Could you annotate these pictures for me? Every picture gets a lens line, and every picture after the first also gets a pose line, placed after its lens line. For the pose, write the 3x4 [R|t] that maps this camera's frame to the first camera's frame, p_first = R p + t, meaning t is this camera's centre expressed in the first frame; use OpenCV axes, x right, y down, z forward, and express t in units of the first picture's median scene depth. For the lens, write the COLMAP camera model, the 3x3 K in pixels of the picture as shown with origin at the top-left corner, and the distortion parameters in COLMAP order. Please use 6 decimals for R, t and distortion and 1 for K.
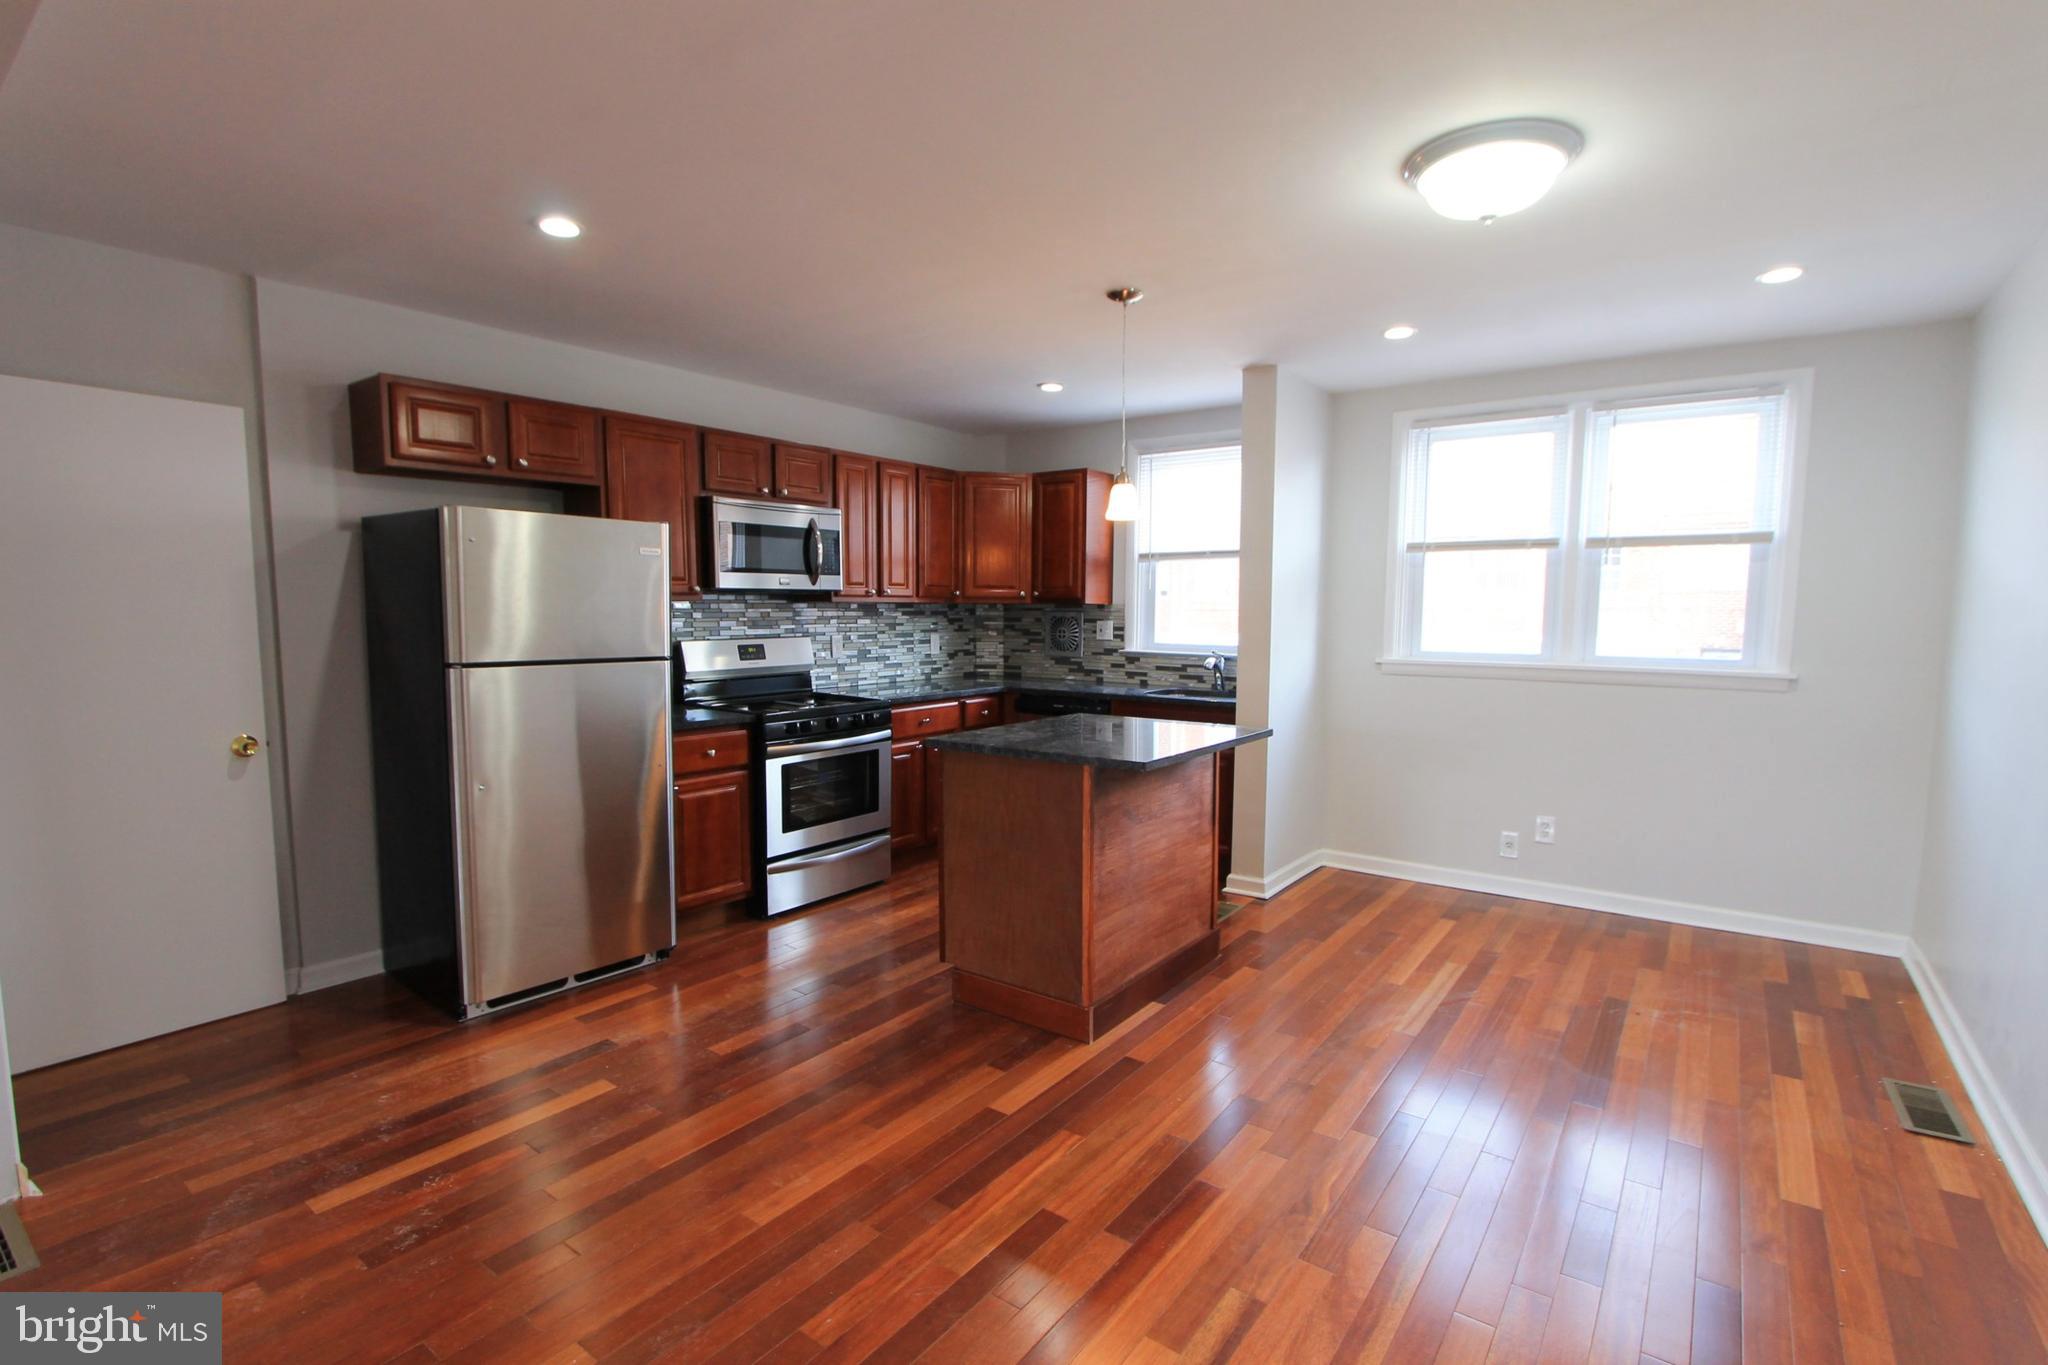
lens RADIAL K [[957.3, 0, 1024.0], [0, 957.3, 682.5], [0, 0, 1]] dist [-0.013720, 0.000702]
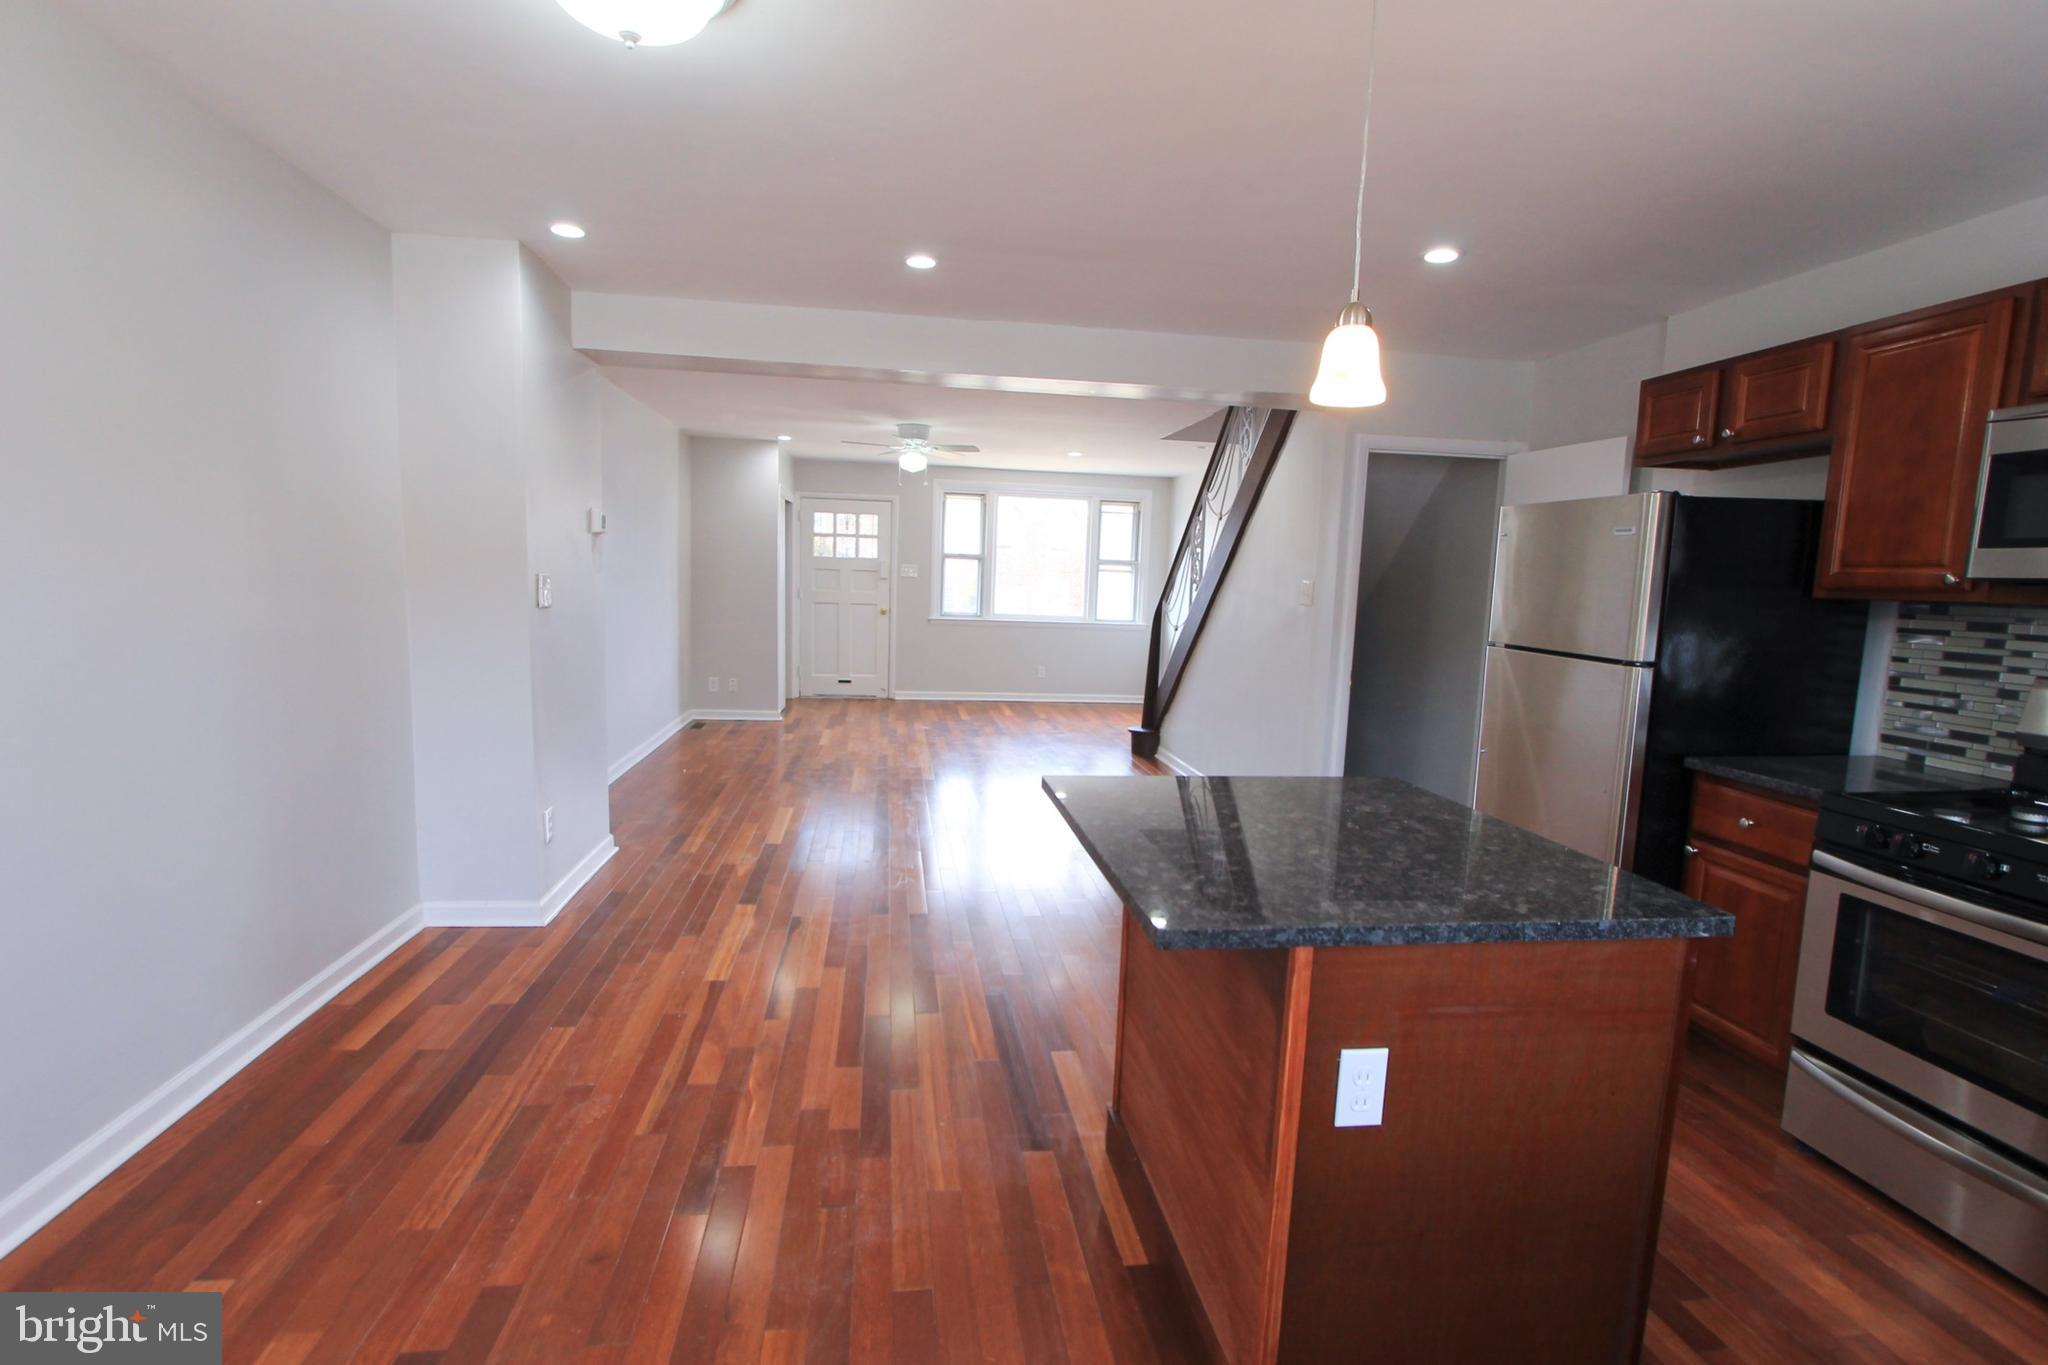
lens RADIAL K [[957.3, 0, 1024.0], [0, 957.3, 682.5], [0, 0, 1]] dist [-0.013720, 0.000702]
pose [[-0.713915, 0.046075, -0.698715, 0.531082], [-0.096611, 0.981809, 0.163456, -0.088228], [0.693536, 0.184197, -0.696476, 1.192919]]
